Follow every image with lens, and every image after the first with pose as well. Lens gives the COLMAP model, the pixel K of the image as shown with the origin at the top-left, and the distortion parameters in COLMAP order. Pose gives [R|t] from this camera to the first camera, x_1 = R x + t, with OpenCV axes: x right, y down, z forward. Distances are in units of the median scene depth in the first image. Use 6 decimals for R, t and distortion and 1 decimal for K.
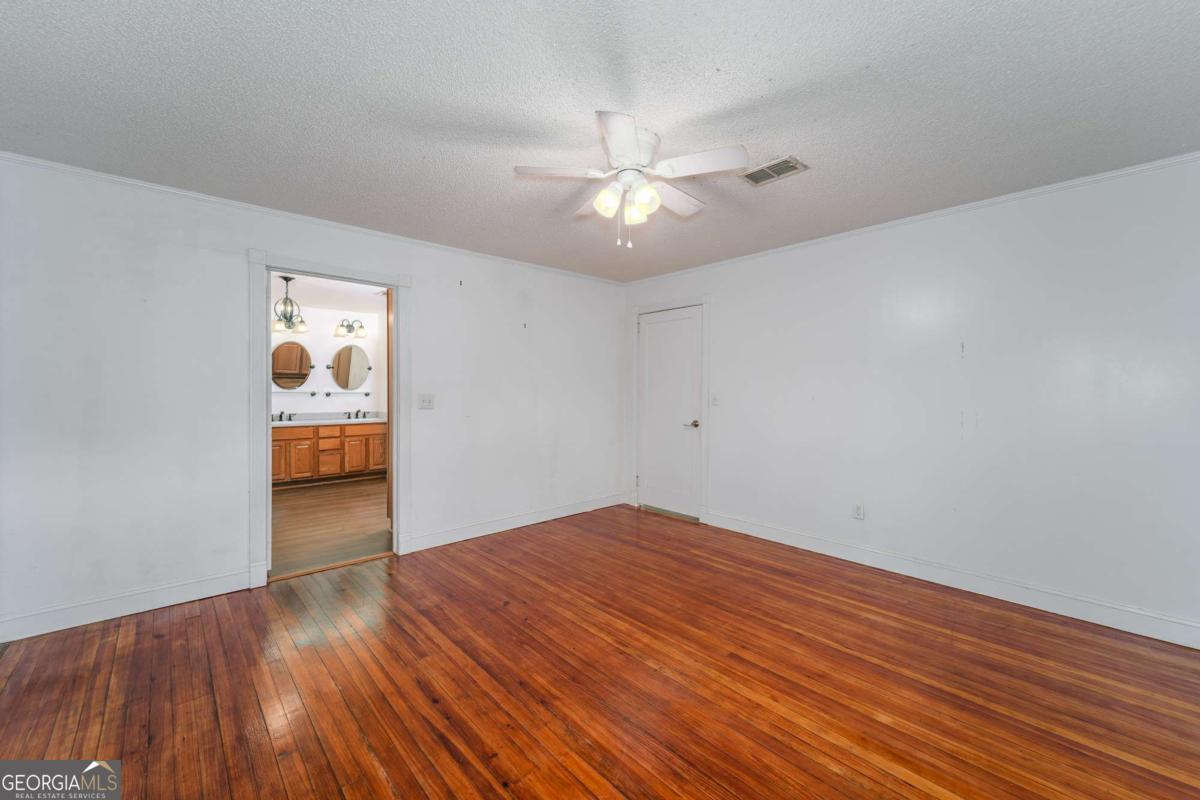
lens RADIAL K [[479.9, 0, 600.4], [0, 479.9, 398.9], [0, 0, 1]] dist [0.015447, -0.002381]
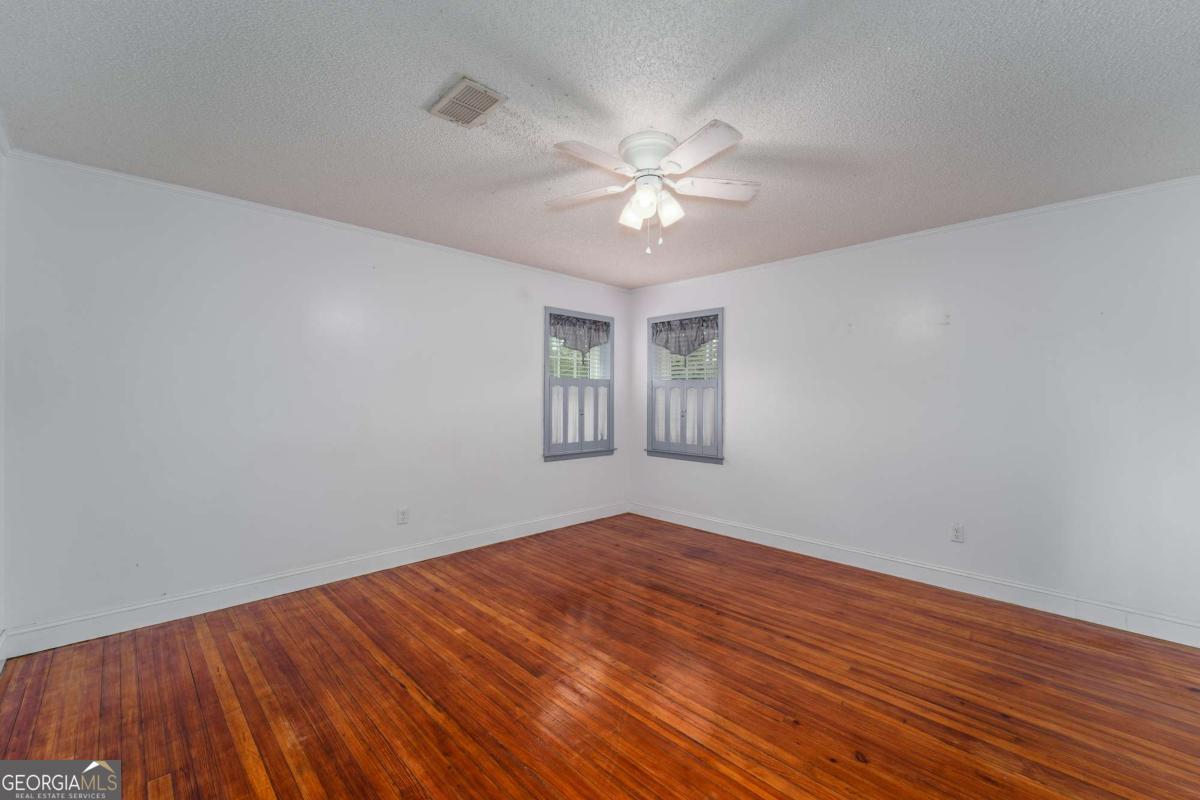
lens RADIAL K [[479.9, 0, 602.1], [0, 479.9, 397.8], [0, 0, 1]] dist [0.015447, -0.002381]
pose [[-0.999214, -0.007001, -0.039012, 0.062285], [-0.007610, 0.999851, 0.015485, -0.011317], [0.038898, 0.015770, -0.999119, 0.646745]]
